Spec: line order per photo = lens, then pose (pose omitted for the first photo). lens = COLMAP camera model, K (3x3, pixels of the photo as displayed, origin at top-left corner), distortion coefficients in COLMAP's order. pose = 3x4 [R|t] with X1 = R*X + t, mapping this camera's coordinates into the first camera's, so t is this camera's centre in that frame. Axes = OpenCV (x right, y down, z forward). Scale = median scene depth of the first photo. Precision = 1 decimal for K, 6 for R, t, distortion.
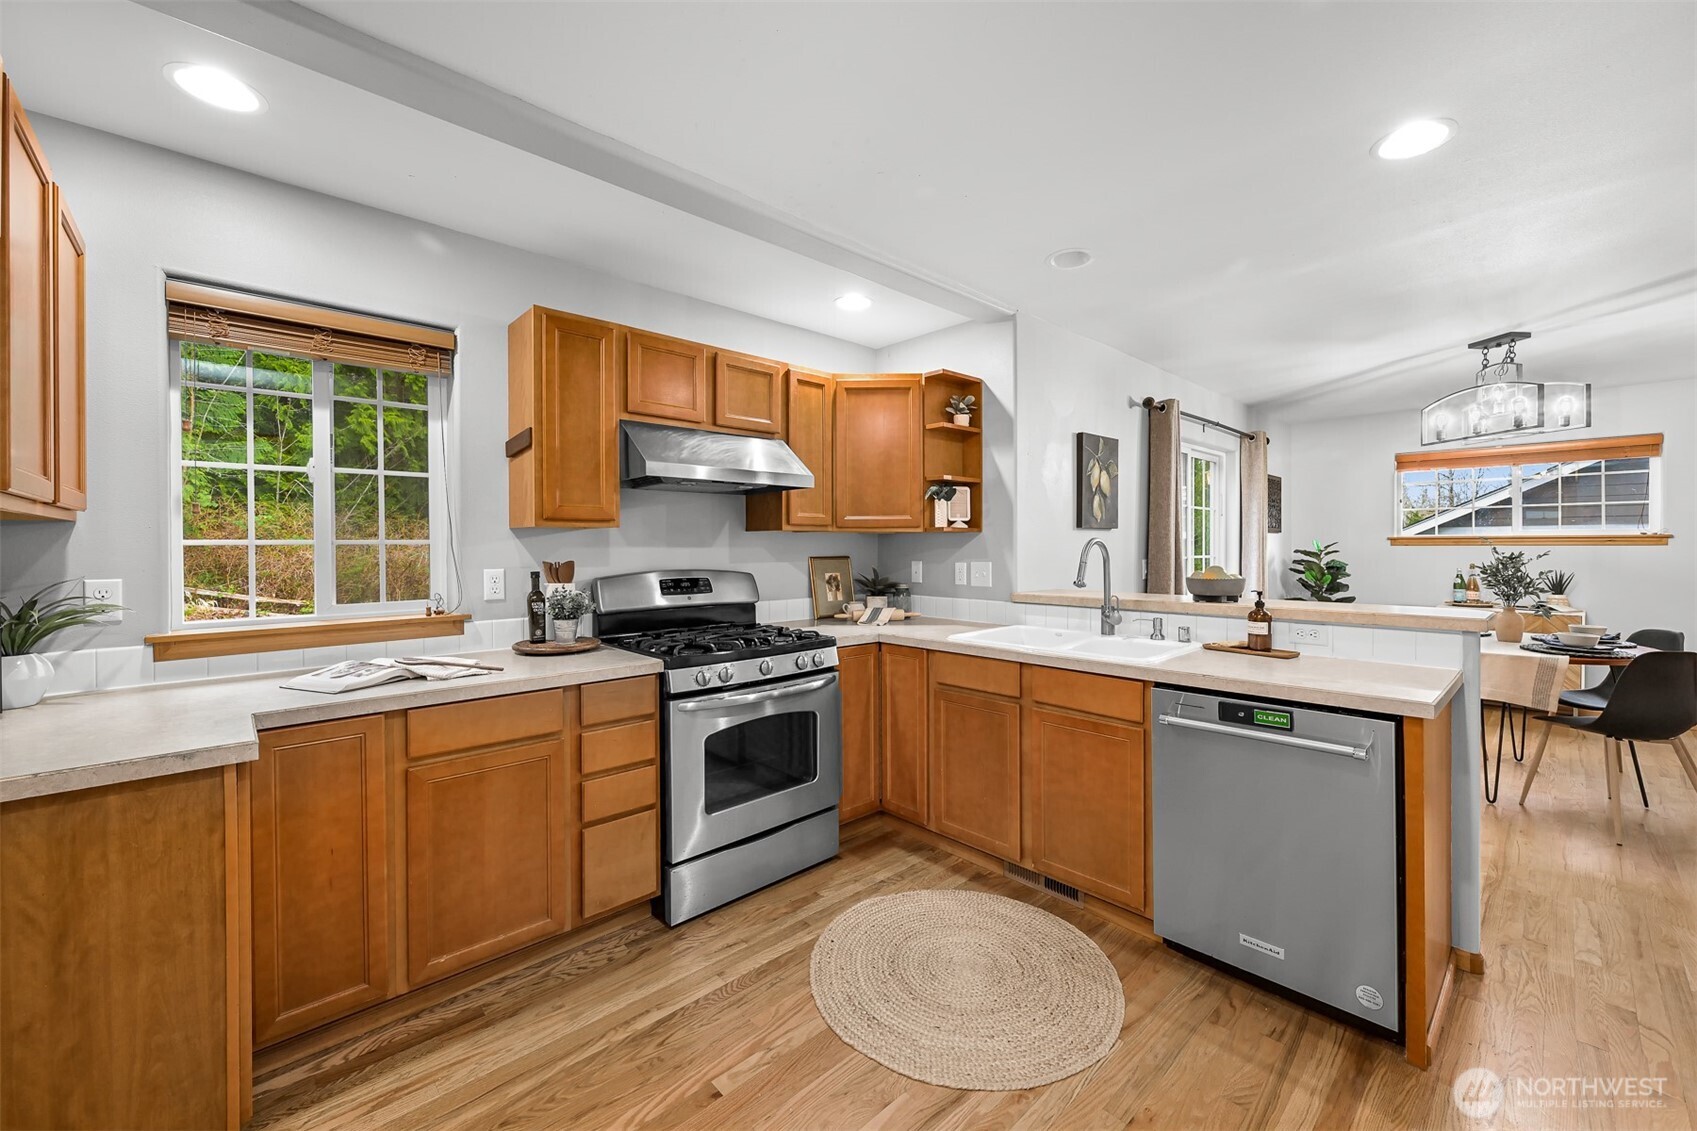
lens RADIAL K [[668.6, 0, 844.5], [0, 668.6, 549.5], [0, 0, 1]] dist [-0.002957, 0.000499]
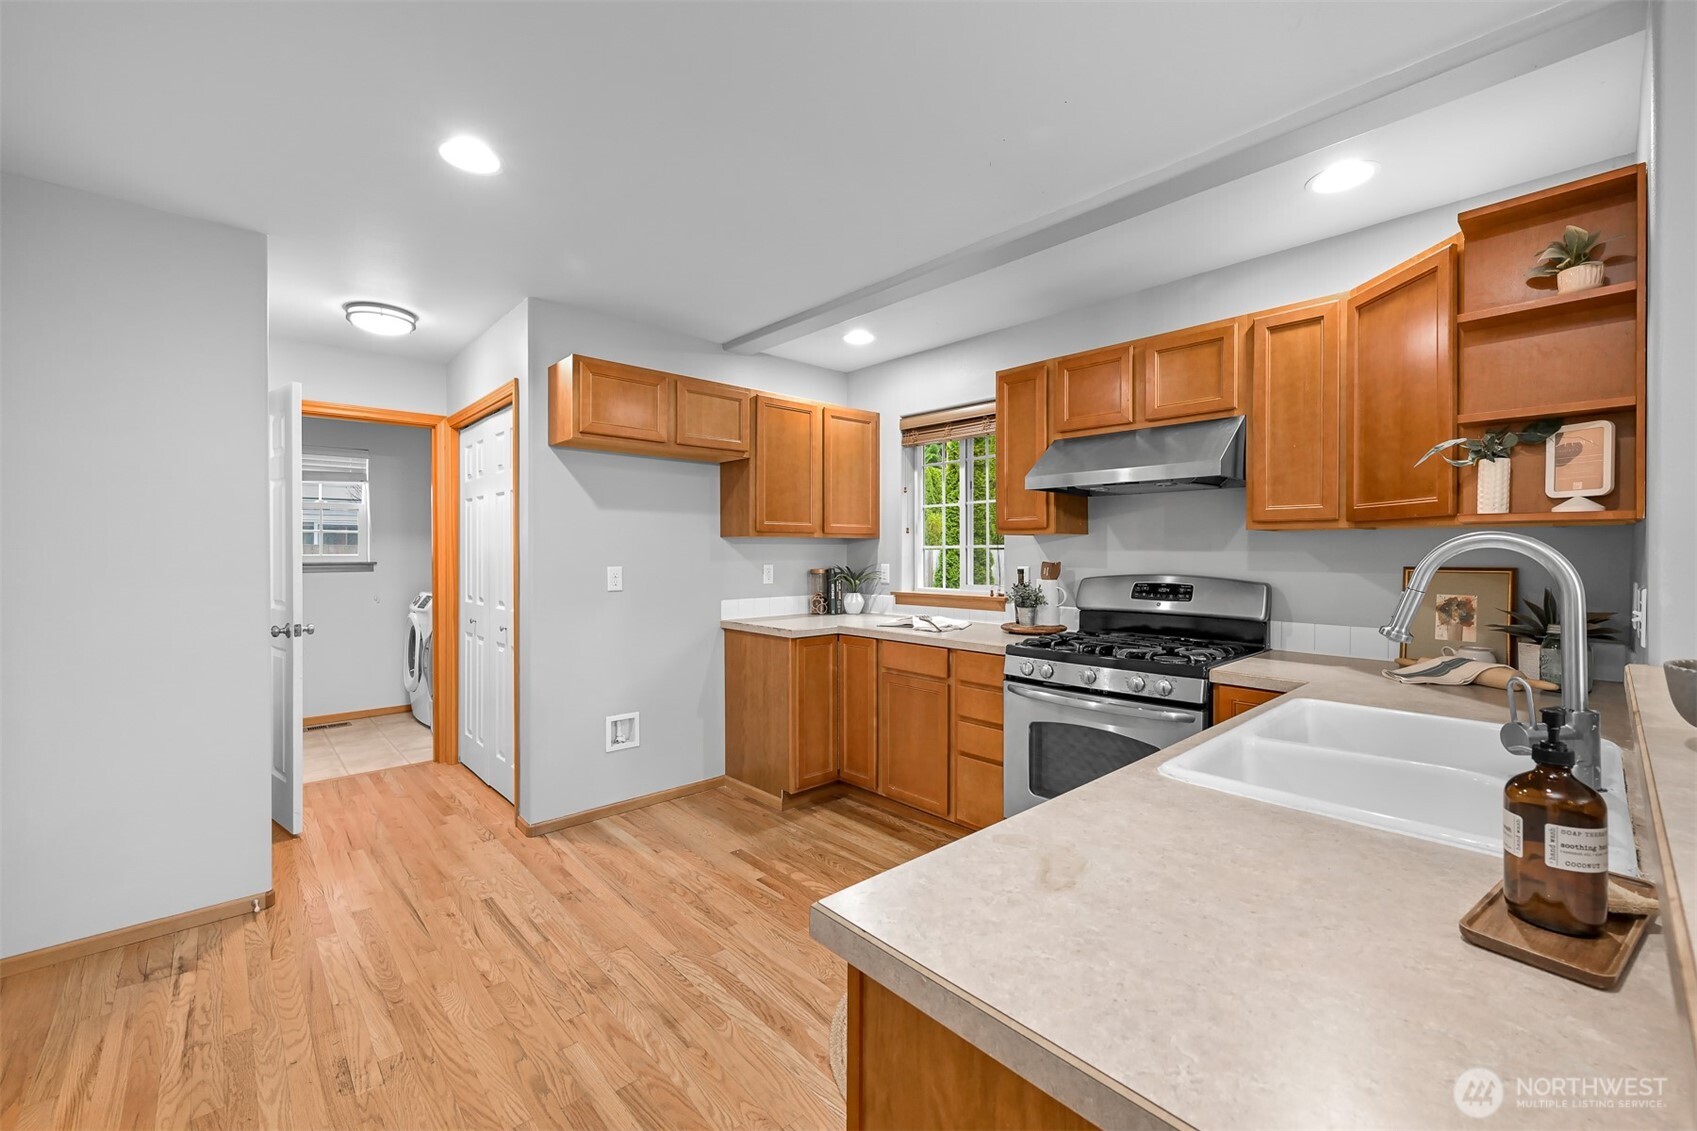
lens RADIAL K [[683.0, 0, 858.7], [0, 683.0, 558.9], [0, 0, 1]] dist [-0.002631, -0.000222]
pose [[0.008205, 0.015084, -0.999853, 0.742434], [-0.006242, 0.999868, 0.015033, -0.003862], [0.999947, 0.006118, 0.008299, 0.570942]]
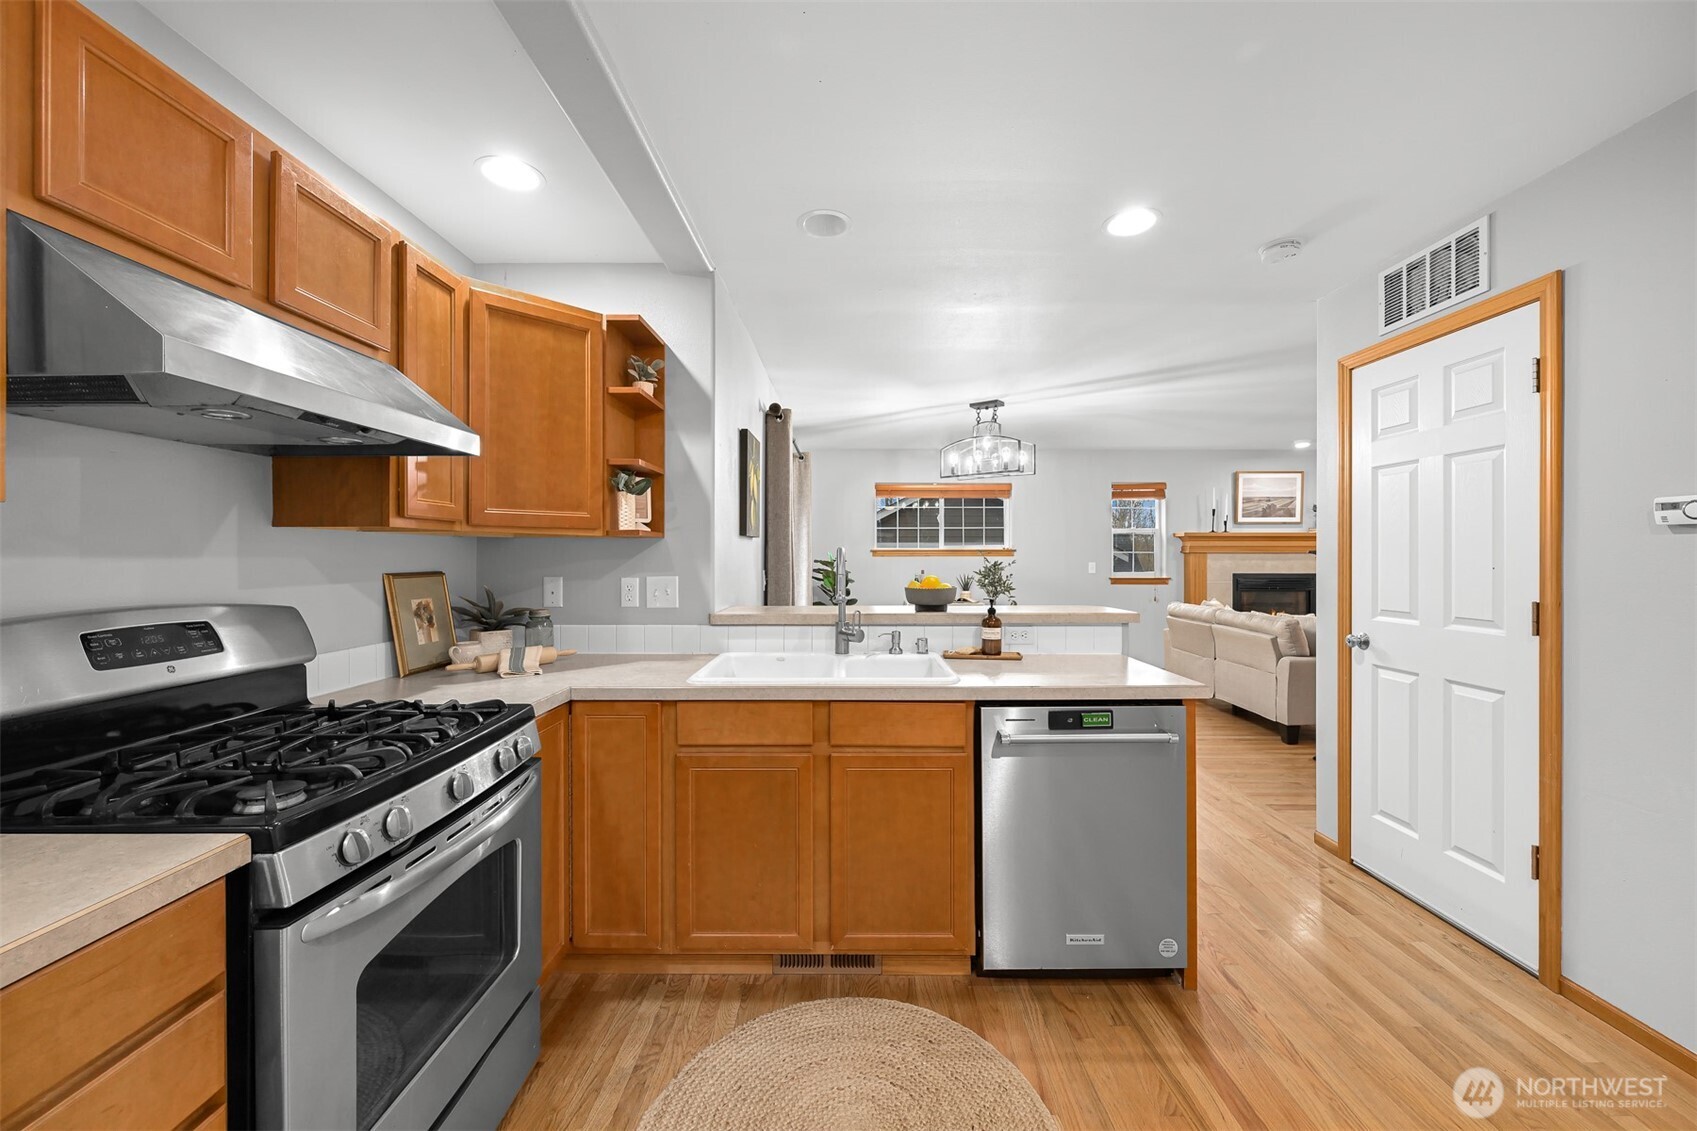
lens RADIAL K [[668.6, 0, 855.1], [0, 668.6, 556.2], [0, 0, 1]] dist [-0.002957, 0.000499]
pose [[0.679093, 0.001916, 0.734050, -0.250522], [0.002597, 0.999984, -0.005012, -0.000431], [-0.734048, 0.005310, 0.679077, 0.356811]]
